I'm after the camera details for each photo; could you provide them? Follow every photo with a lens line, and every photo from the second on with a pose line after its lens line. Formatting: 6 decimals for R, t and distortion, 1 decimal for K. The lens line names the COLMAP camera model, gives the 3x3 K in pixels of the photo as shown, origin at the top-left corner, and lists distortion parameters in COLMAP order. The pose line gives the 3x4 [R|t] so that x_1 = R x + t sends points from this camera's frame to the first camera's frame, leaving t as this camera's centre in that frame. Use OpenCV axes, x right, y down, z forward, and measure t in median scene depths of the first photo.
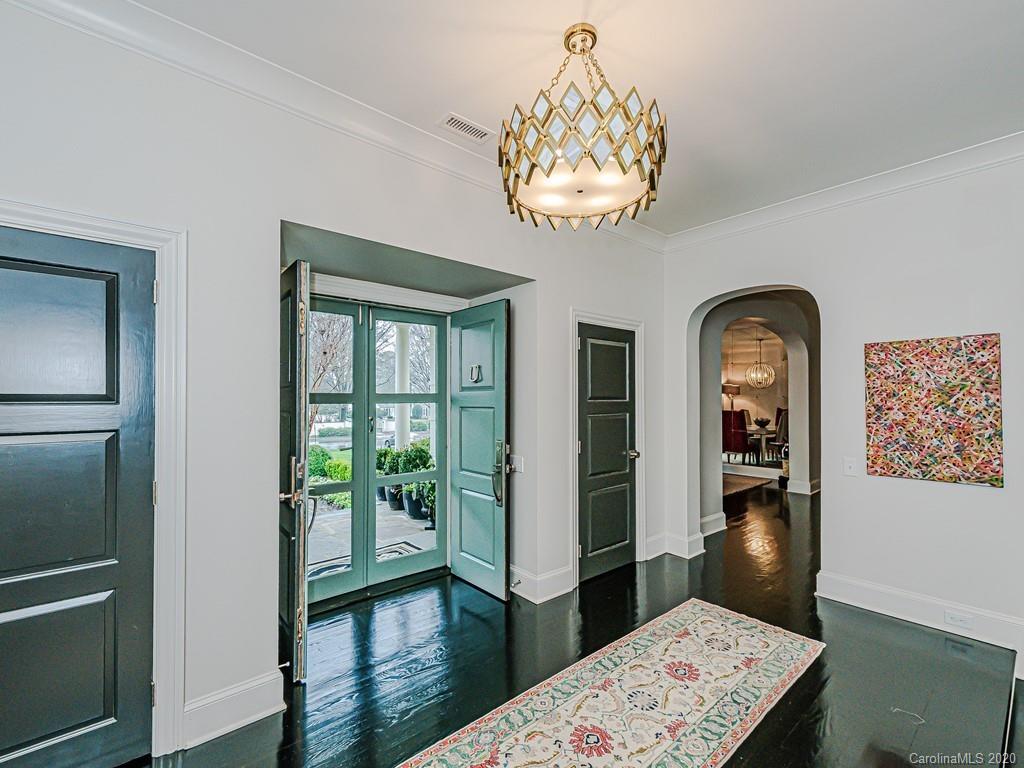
lens RADIAL K [[460.8, 0, 511.2], [0, 460.8, 389.0], [0, 0, 1]] dist [0.008051, -0.001389]
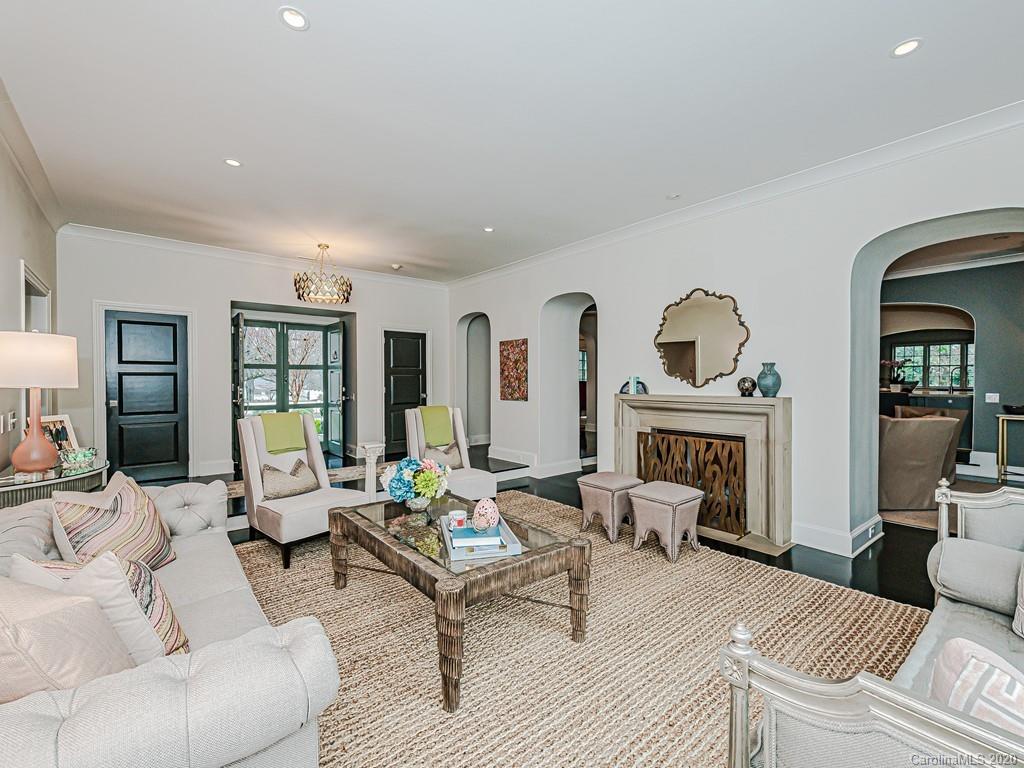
lens RADIAL K [[460.8, 0, 519.5], [0, 460.8, 377.3], [0, 0, 1]] dist [0.008051, -0.001389]
pose [[0.999882, -0.000455, -0.015343, 1.017549], [0.000681, 0.999892, 0.014685, 0.048351], [0.015334, -0.014693, 0.999774, -1.403128]]
